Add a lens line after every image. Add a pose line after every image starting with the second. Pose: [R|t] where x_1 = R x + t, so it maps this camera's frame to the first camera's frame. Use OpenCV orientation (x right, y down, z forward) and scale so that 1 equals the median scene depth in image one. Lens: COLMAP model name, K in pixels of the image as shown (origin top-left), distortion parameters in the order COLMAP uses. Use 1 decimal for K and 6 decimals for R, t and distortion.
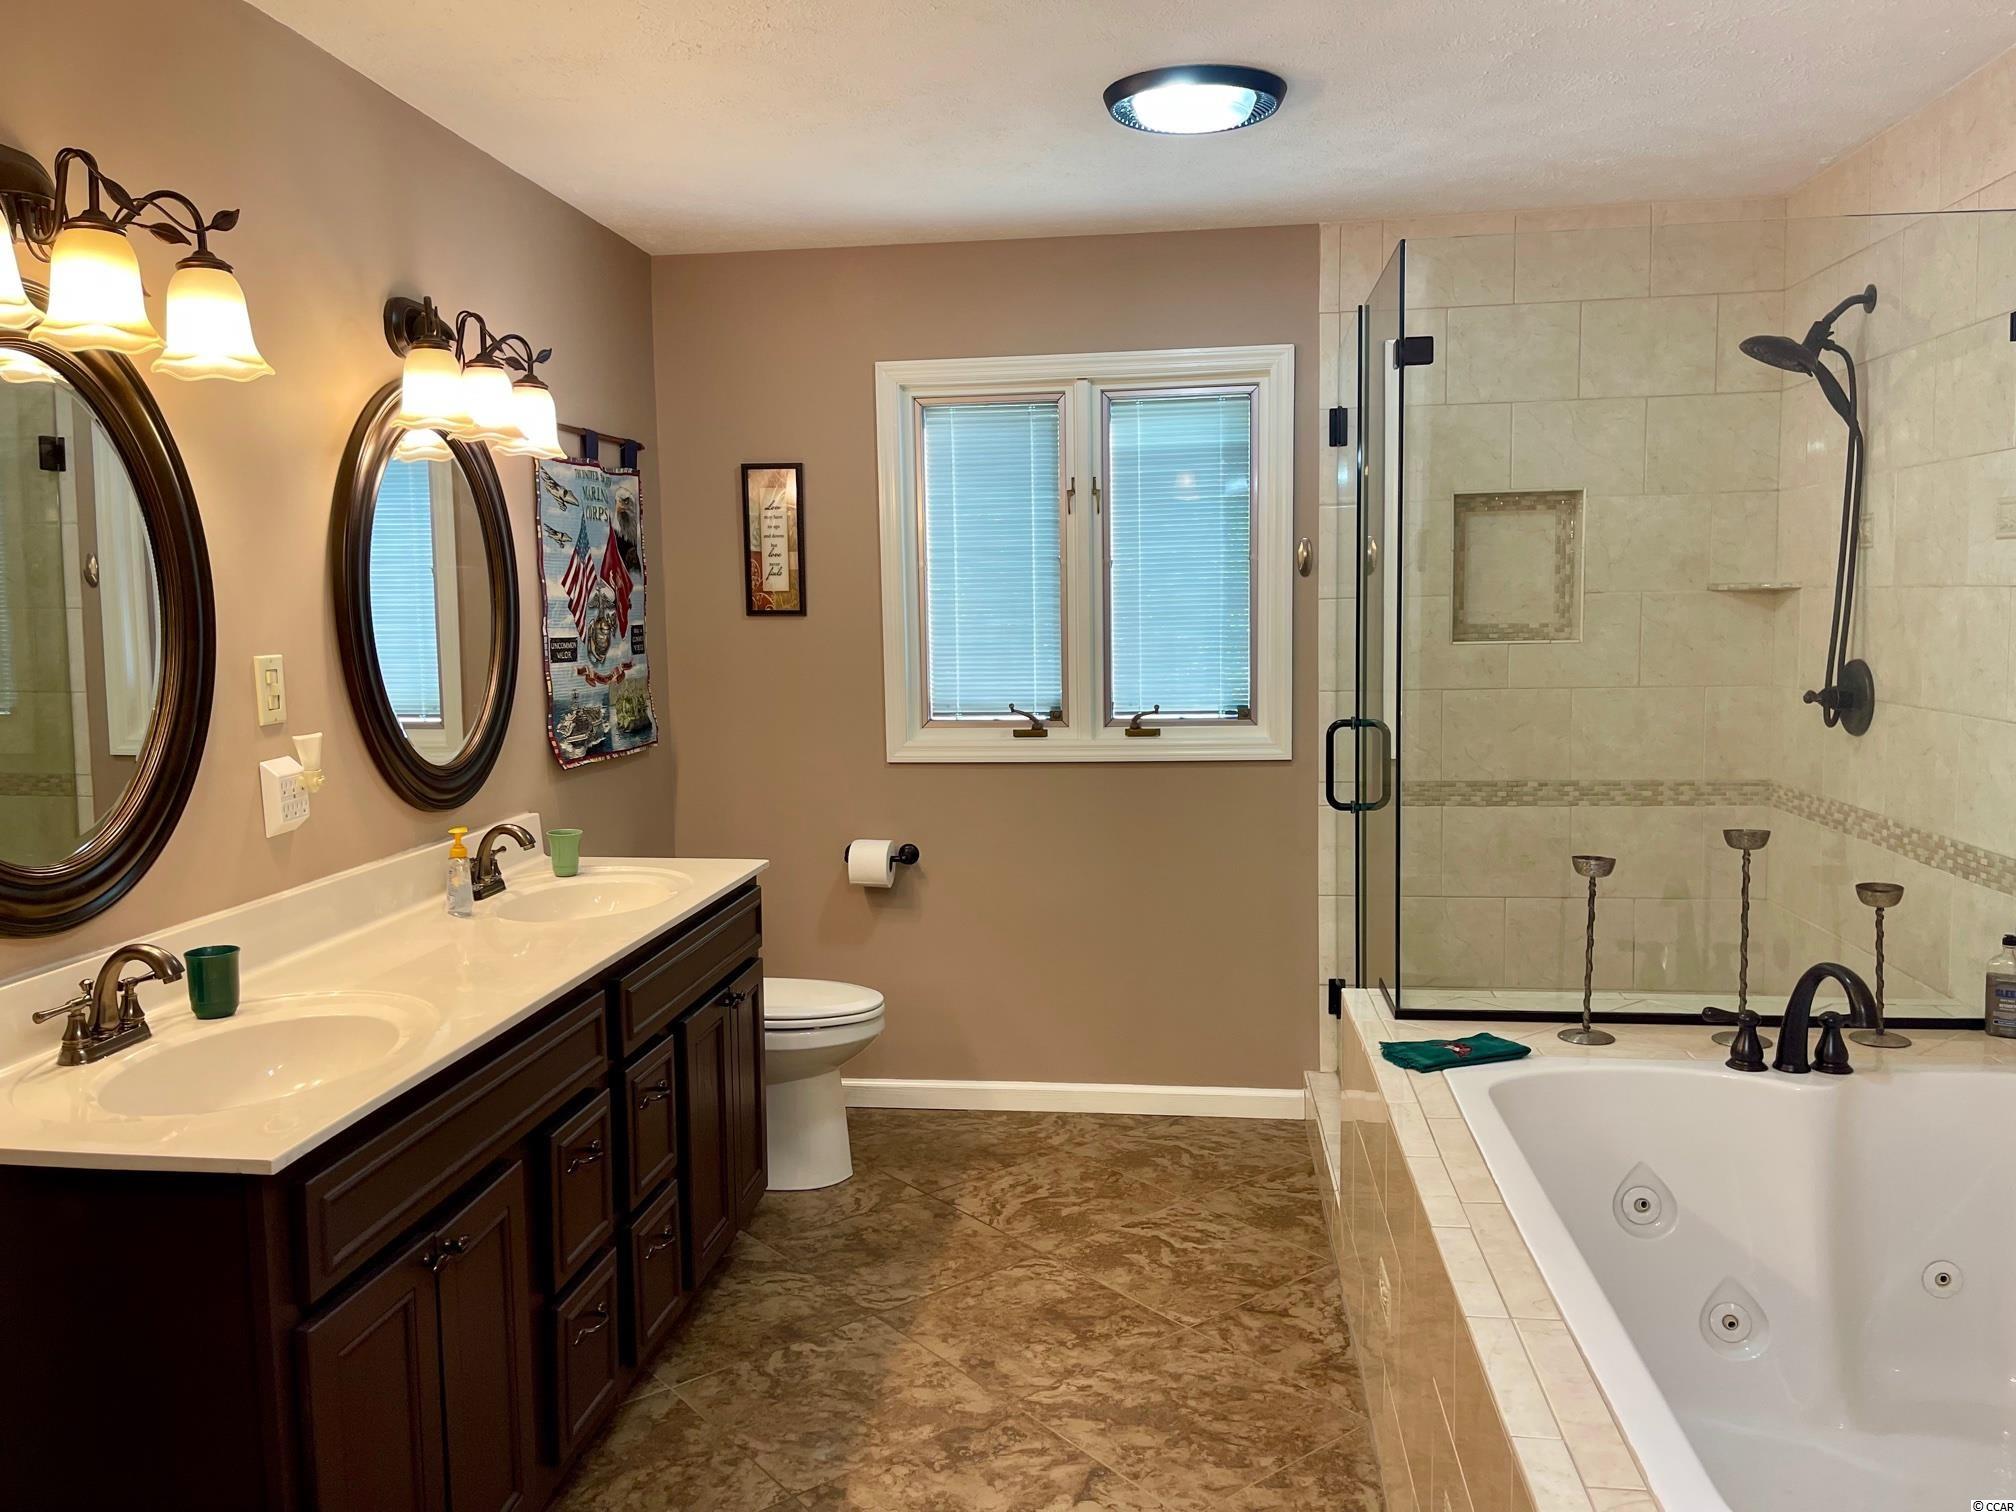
lens RADIAL K [[1512.0, 0, 987.8], [0, 1512.0, 754.1], [0, 0, 1]] dist [0.023502, -0.040340]
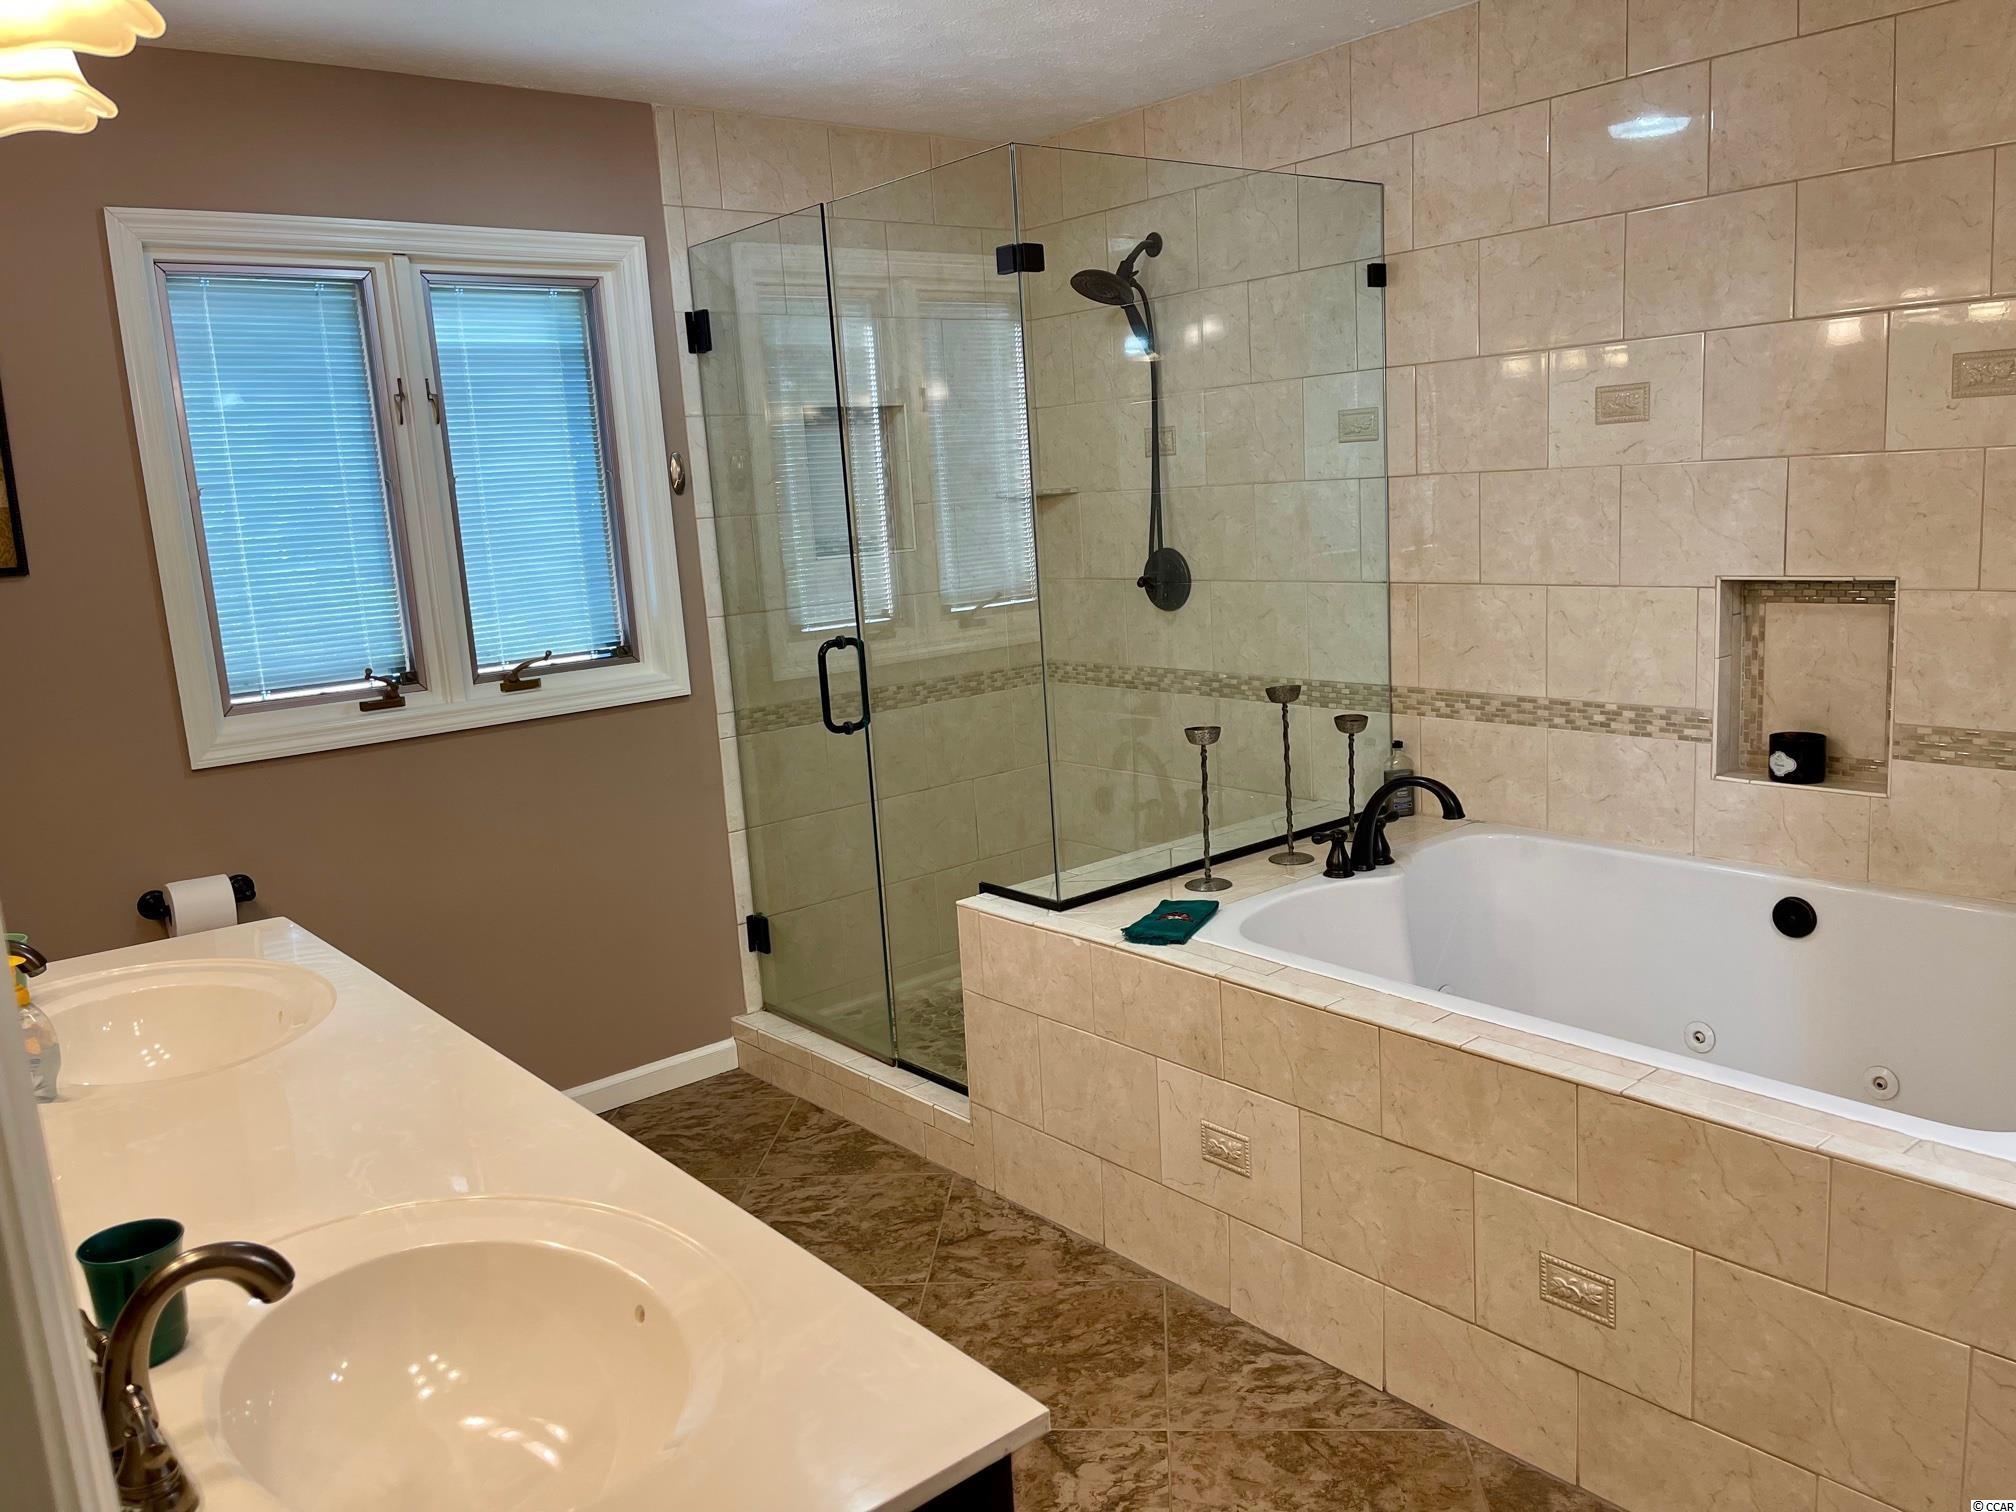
lens RADIAL K [[1512.0, 0, 1001.7], [0, 1512.0, 756.2], [0, 0, 1]] dist [0.023502, -0.040340]
pose [[0.668169, -0.152453, 0.728223, -0.363437], [0.121044, 0.988016, 0.095778, -0.025249], [-0.734097, 0.024152, 0.678615, 0.238372]]
